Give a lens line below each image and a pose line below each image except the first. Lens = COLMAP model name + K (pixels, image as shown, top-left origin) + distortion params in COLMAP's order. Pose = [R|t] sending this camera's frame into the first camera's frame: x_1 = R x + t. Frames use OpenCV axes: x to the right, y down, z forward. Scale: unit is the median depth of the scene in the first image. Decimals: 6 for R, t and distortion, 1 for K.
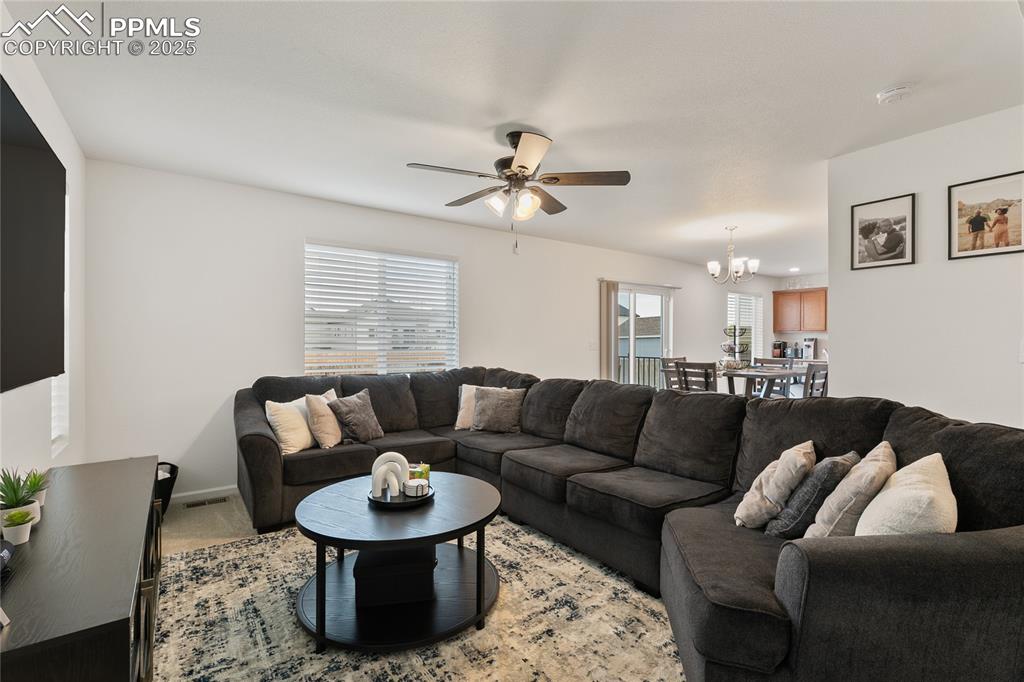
lens RADIAL K [[461.5, 0, 511.9], [0, 461.5, 337.2], [0, 0, 1]] dist [0.002654, -0.001490]
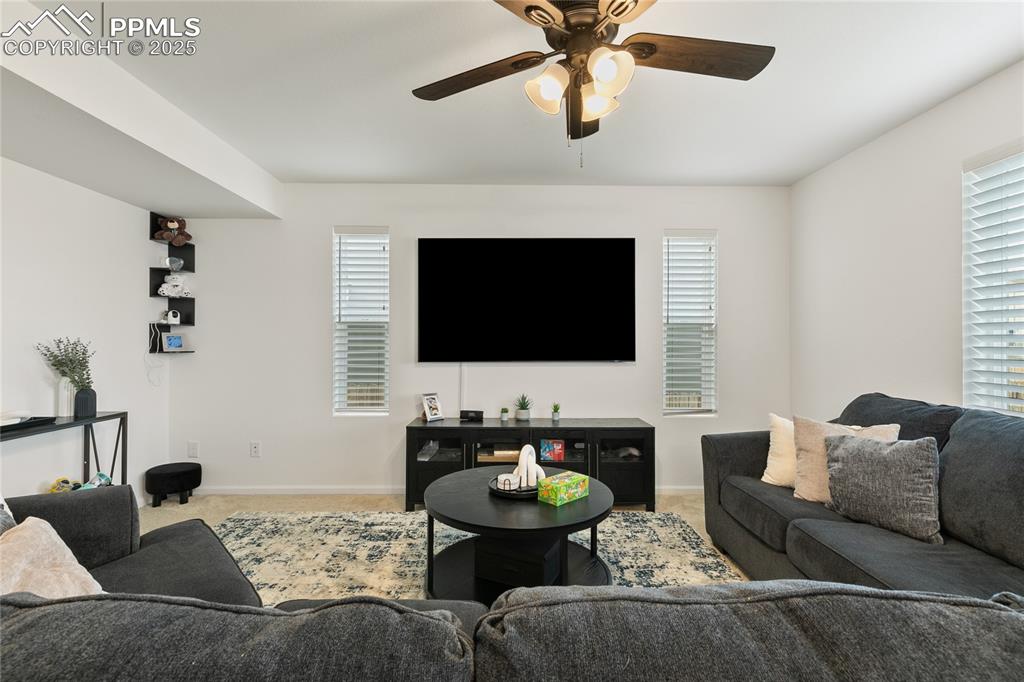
lens RADIAL K [[461.5, 0, 508.0], [0, 461.5, 336.1], [0, 0, 1]] dist [0.002654, -0.001490]
pose [[-0.587175, -0.014045, -0.809338, 0.306943], [0.000055, 0.999849, -0.017391, 0.008014], [0.809460, -0.010256, -0.587085, 0.774816]]
